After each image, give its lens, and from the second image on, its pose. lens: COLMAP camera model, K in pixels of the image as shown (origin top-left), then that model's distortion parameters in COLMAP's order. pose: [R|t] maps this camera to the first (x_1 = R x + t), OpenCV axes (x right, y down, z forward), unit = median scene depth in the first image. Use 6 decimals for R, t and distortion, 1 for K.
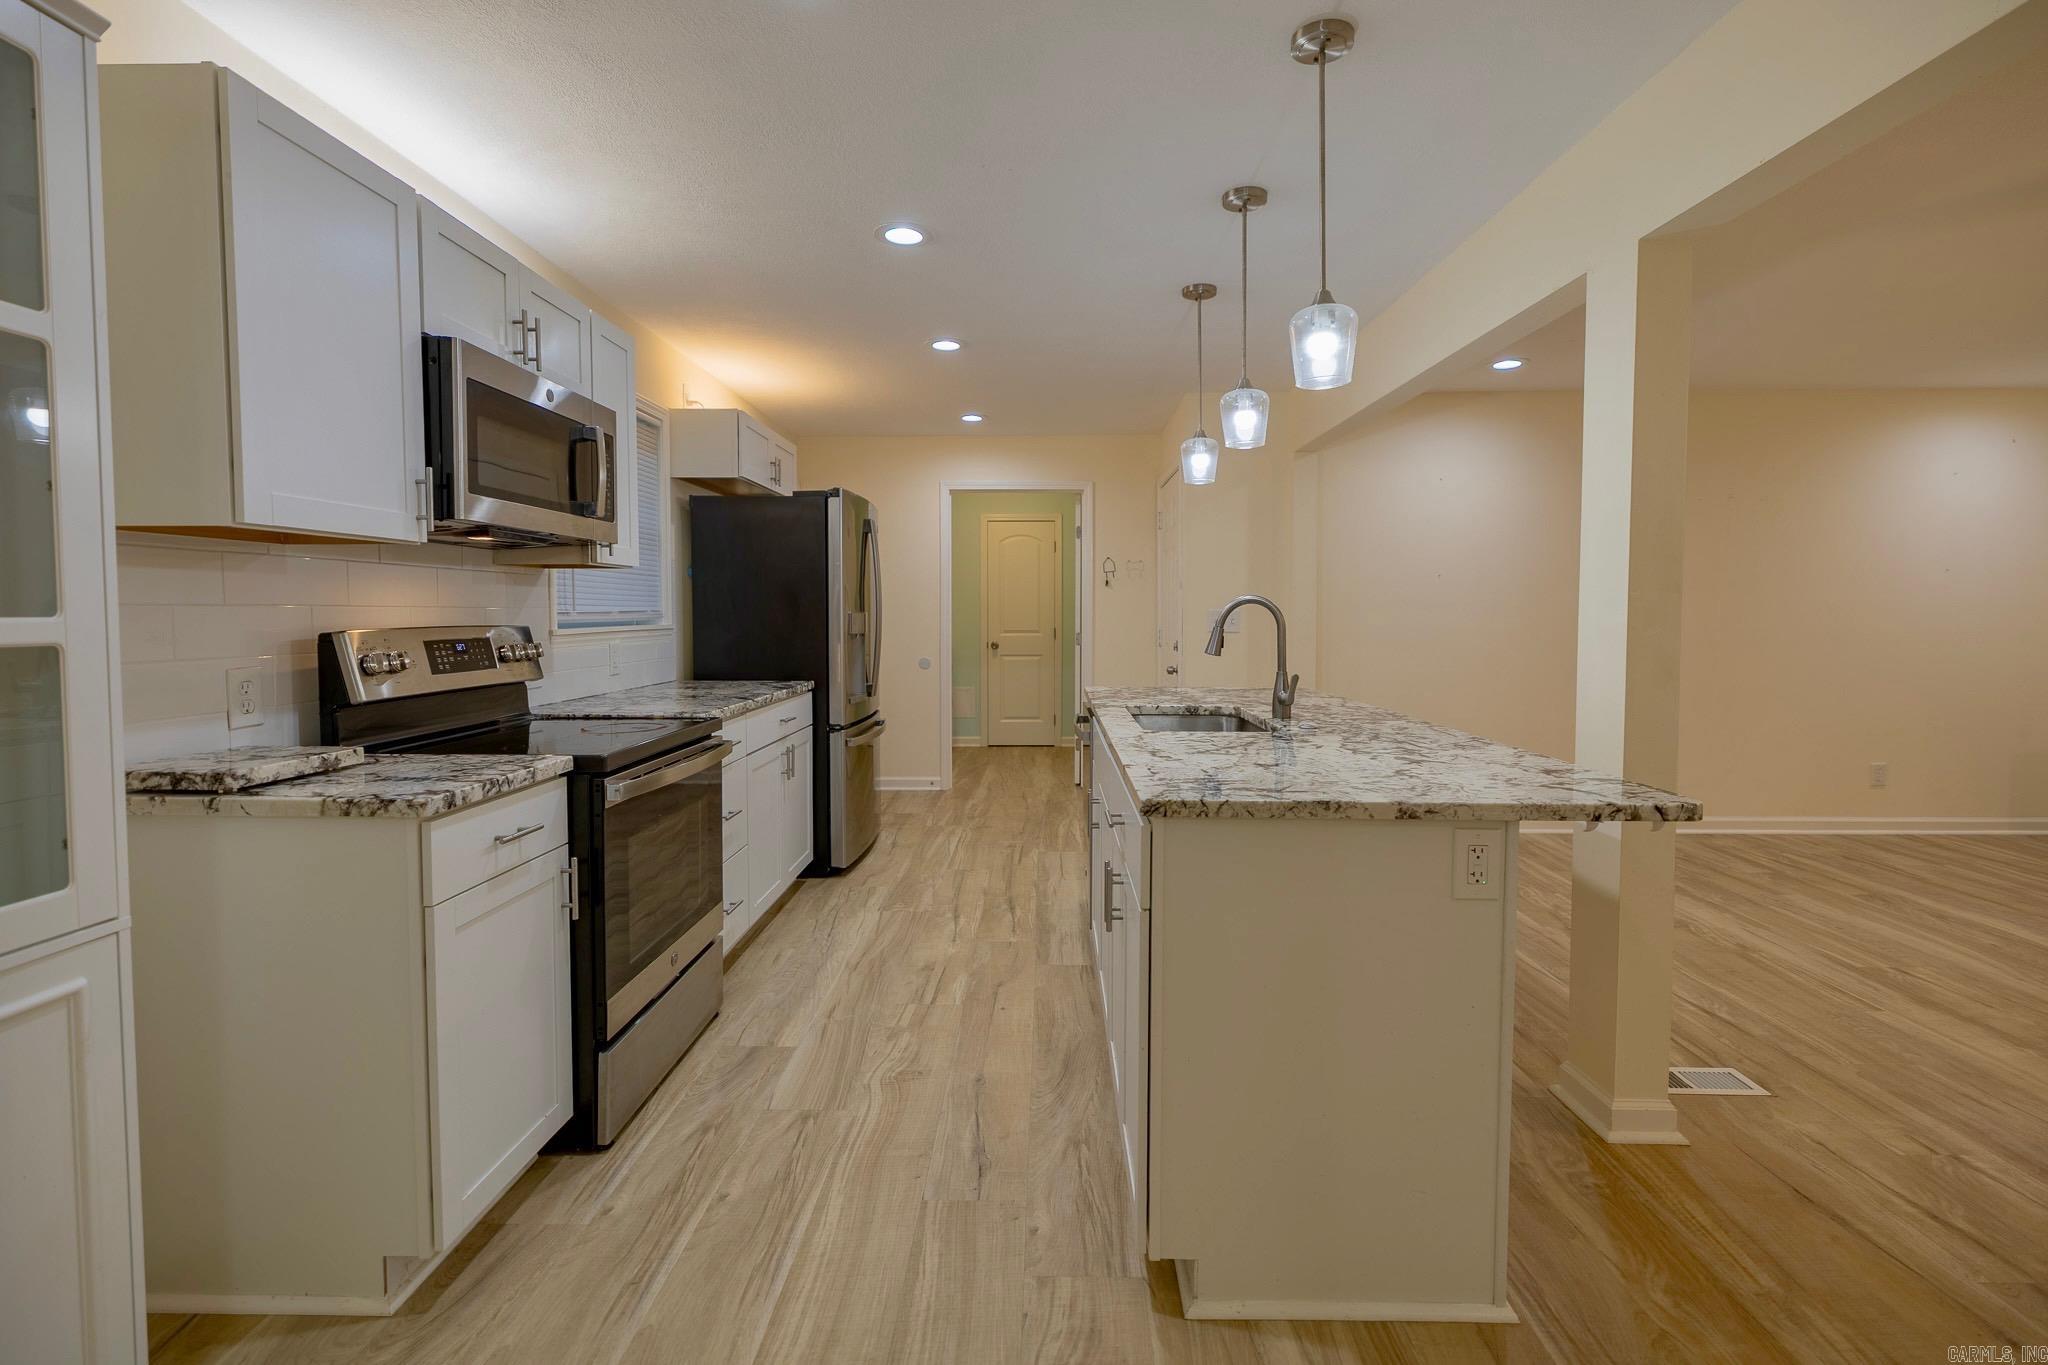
lens RADIAL K [[916.4, 0, 1029.1], [0, 916.4, 663.3], [0, 0, 1]] dist [-0.003024, 0.001143]
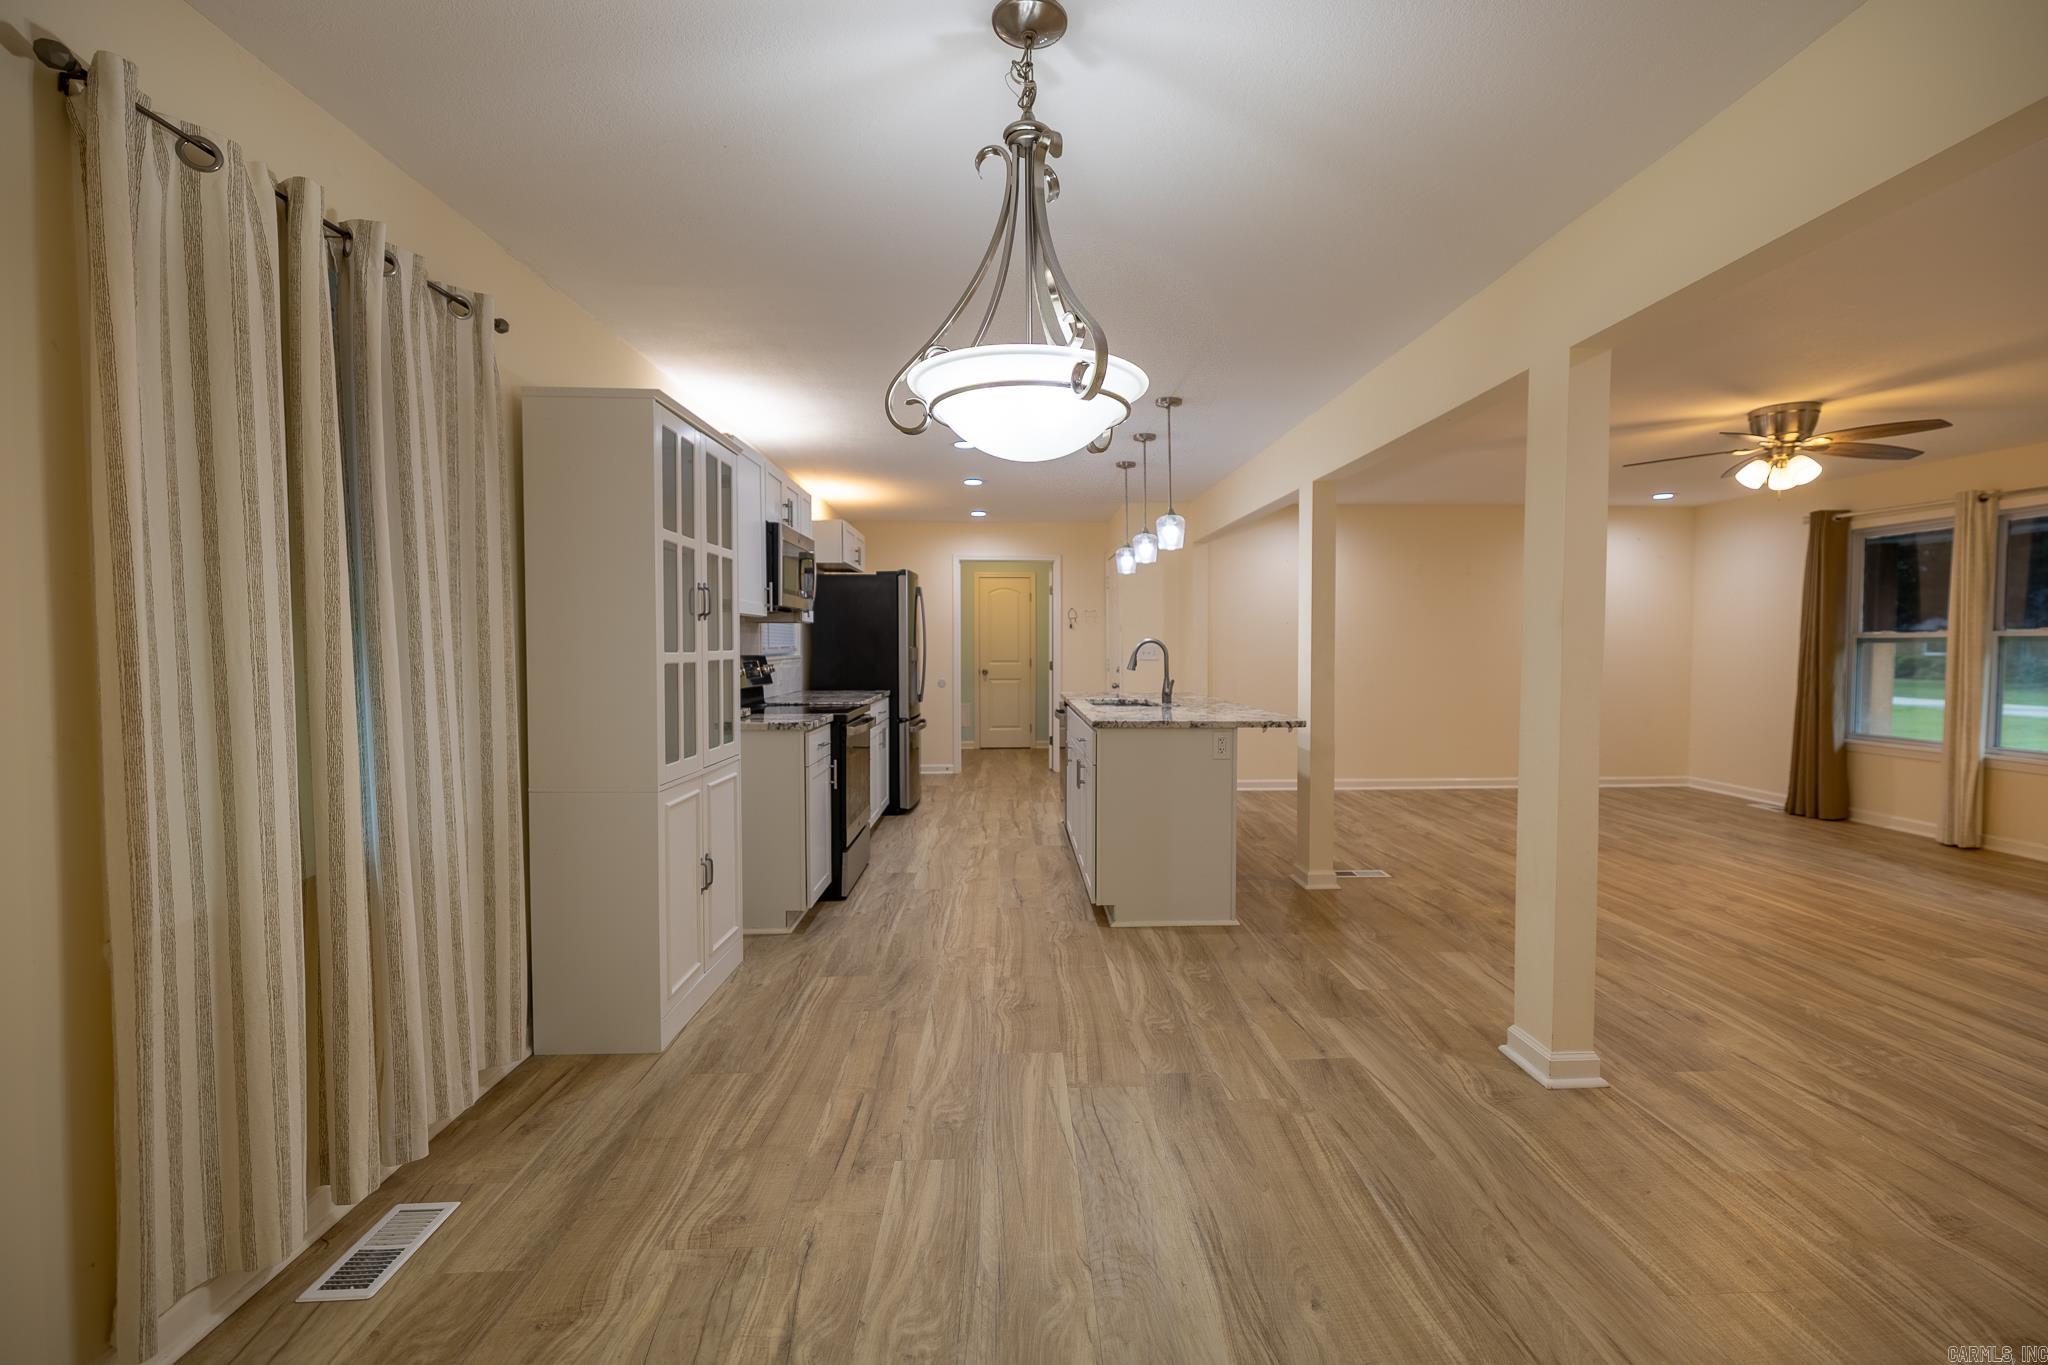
lens RADIAL K [[916.4, 0, 1048.4], [0, 916.4, 657.1], [0, 0, 1]] dist [-0.003024, 0.001143]
pose [[0.997839, -0.000612, 0.065698, -0.095411], [0.003504, 0.999029, -0.043916, 0.046551], [-0.065607, 0.044051, 0.996873, -0.881105]]
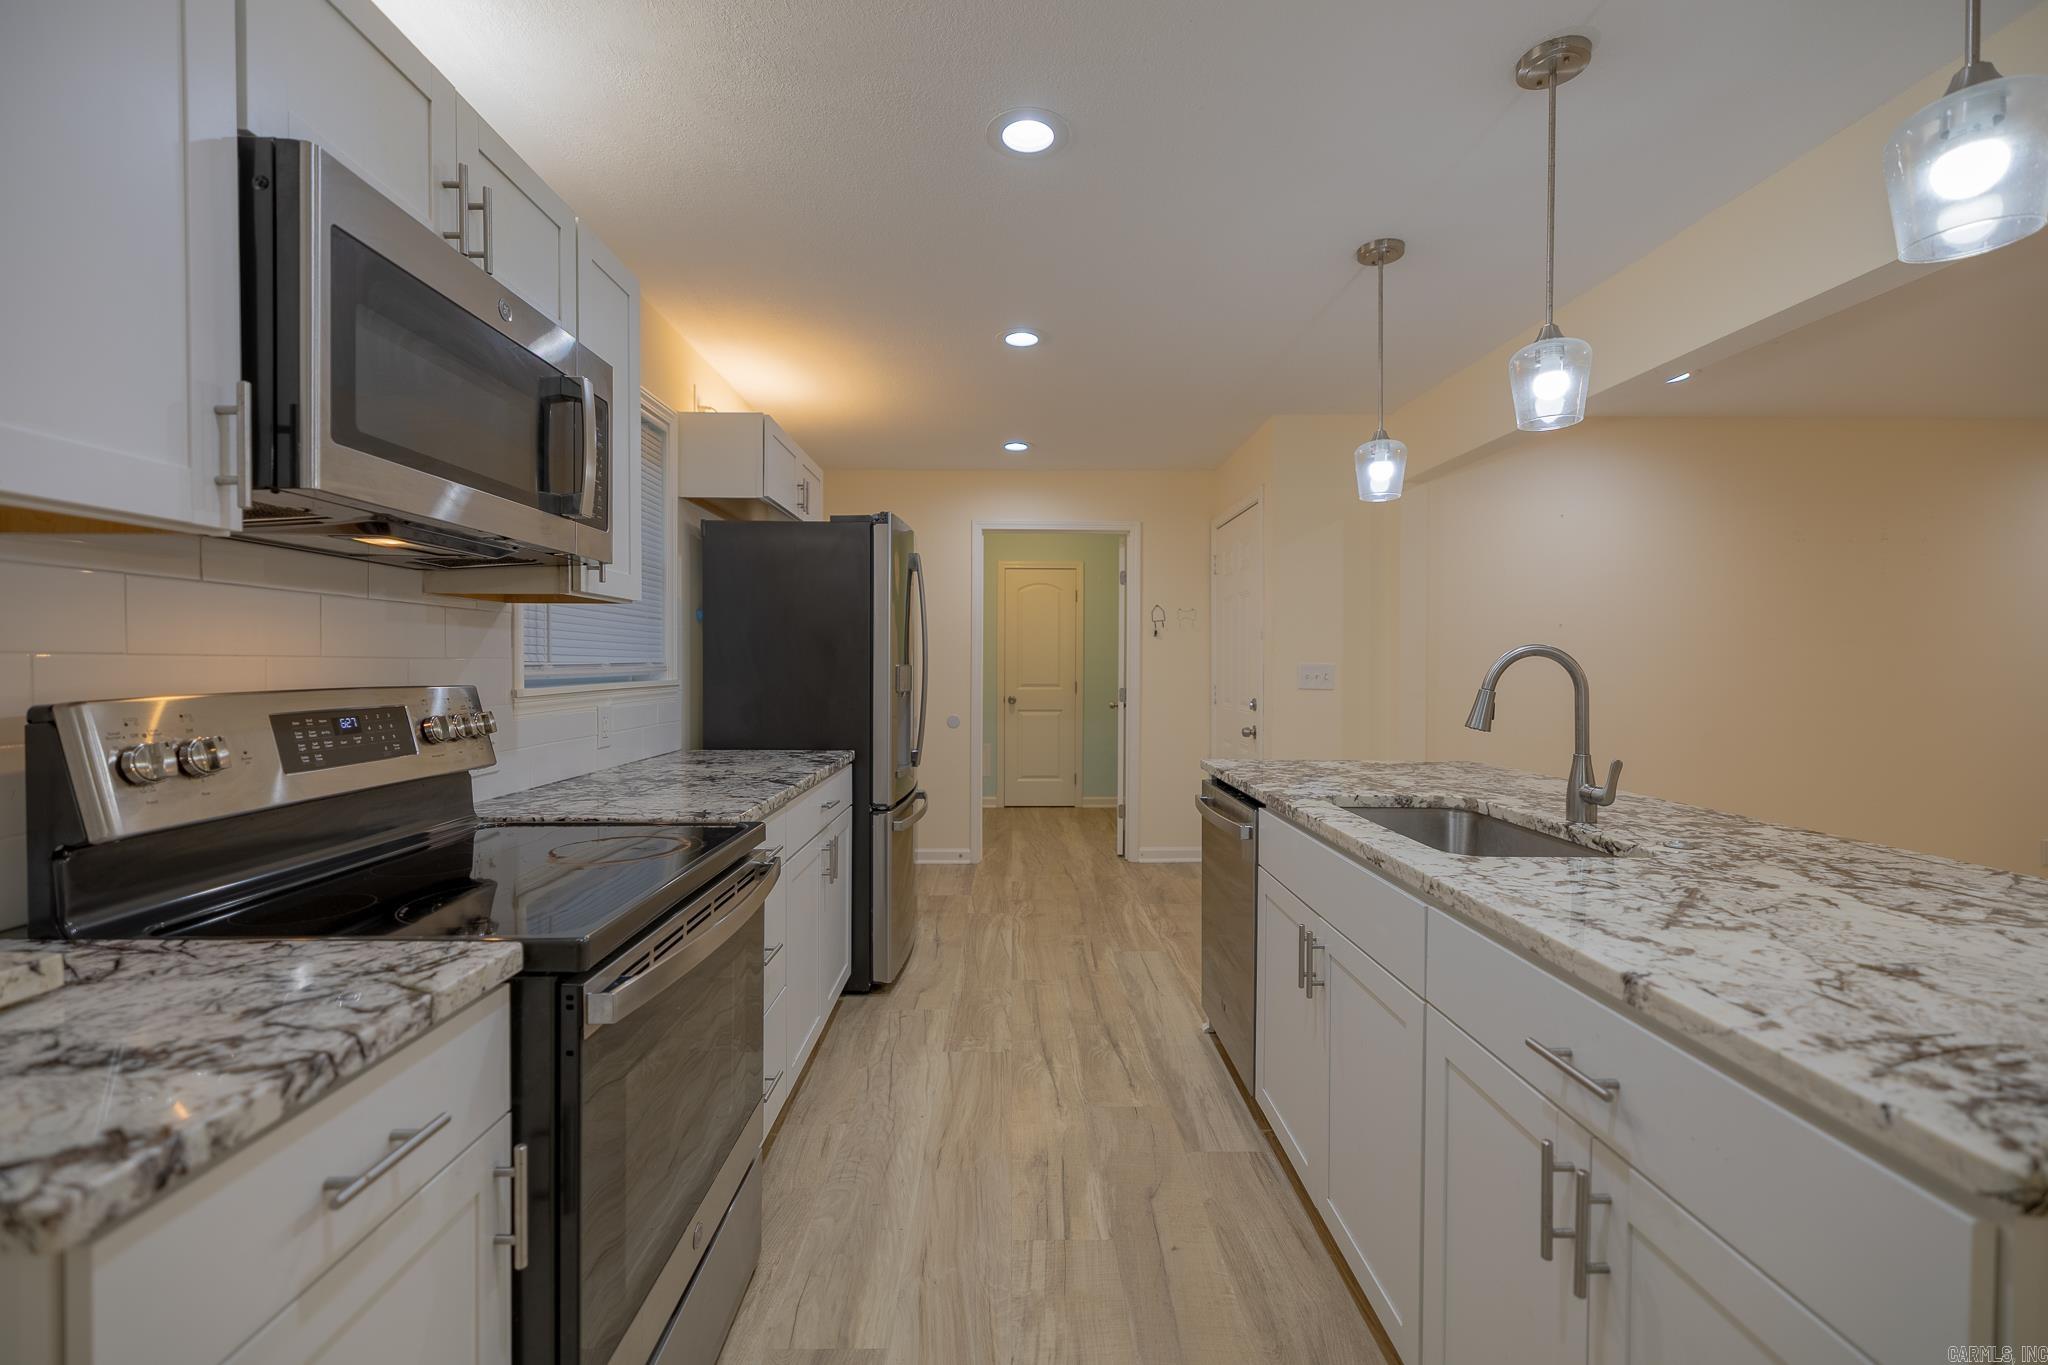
lens RADIAL K [[859.6, 0, 1022.1], [0, 859.6, 685.4], [0, 0, 1]] dist [0.000040, 0.000012]
pose [[0.999525, 0.002000, 0.030743, -0.164639], [-0.001046, 0.999519, -0.031011, -0.021754], [-0.030790, 0.030964, 0.999046, 0.357133]]
